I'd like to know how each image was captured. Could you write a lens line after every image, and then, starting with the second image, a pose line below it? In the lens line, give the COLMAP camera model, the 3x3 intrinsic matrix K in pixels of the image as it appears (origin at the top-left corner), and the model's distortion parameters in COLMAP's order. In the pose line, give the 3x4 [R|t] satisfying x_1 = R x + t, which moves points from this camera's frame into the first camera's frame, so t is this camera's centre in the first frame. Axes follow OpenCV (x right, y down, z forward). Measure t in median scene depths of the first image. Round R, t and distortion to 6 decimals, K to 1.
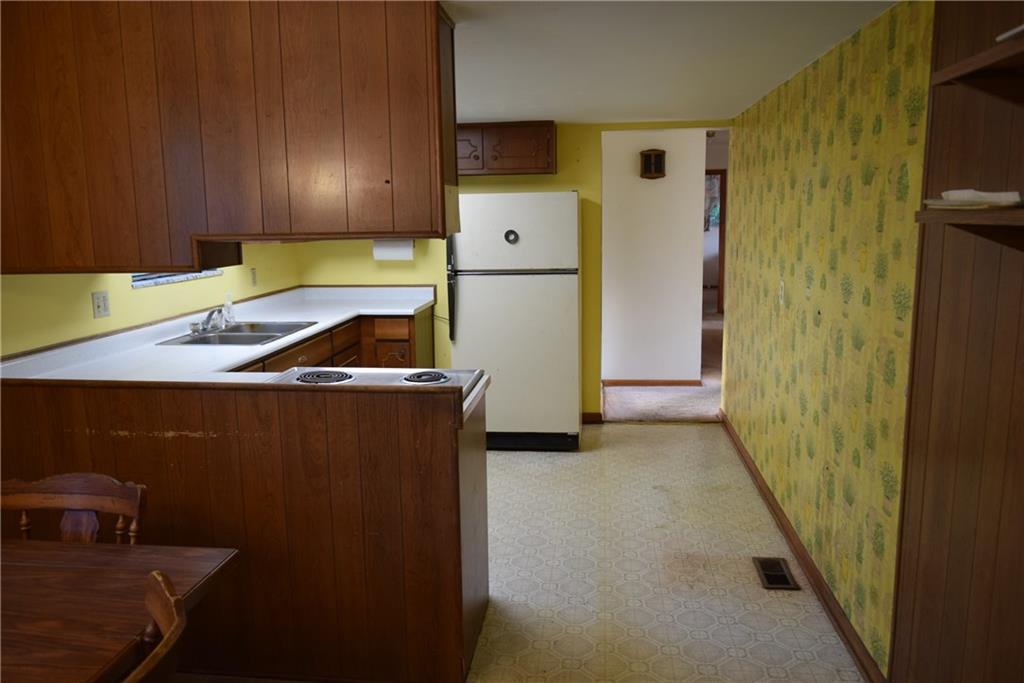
lens RADIAL K [[799.2, 0, 511.8], [0, 799.2, 342.8], [0, 0, 1]] dist [0.018897, 0.005110]
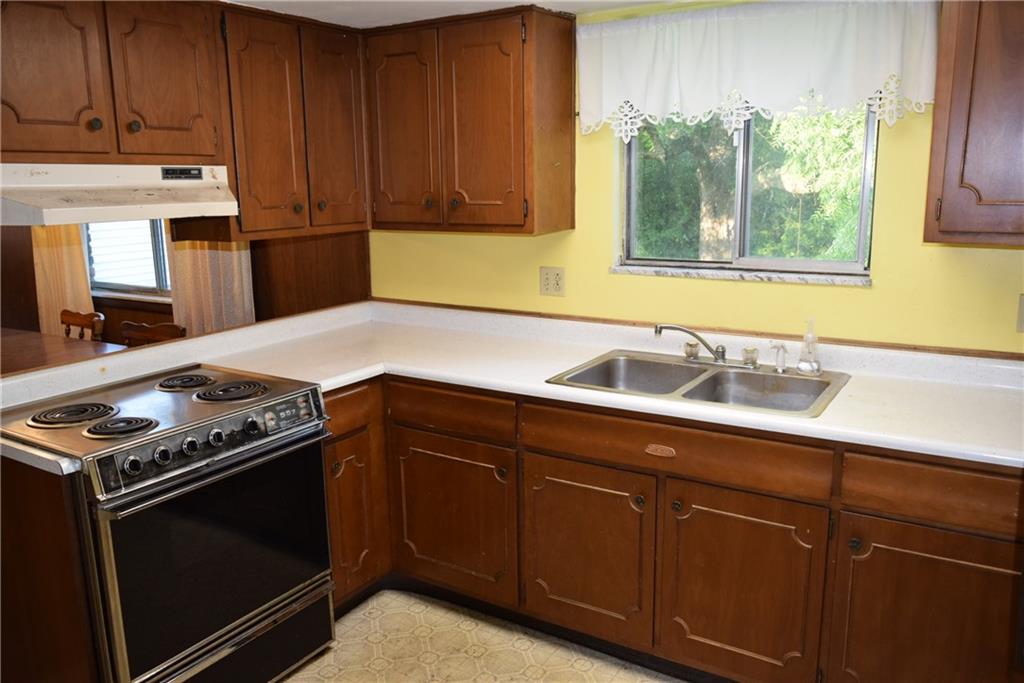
lens RADIAL K [[799.2, 0, 512.6], [0, 799.2, 338.8], [0, 0, 1]] dist [0.018897, 0.005110]
pose [[-0.436161, 0.207183, -0.875693, 0.271527], [-0.119691, 0.951131, 0.284647, -0.224889], [0.891873, 0.228964, -0.390048, 1.287700]]
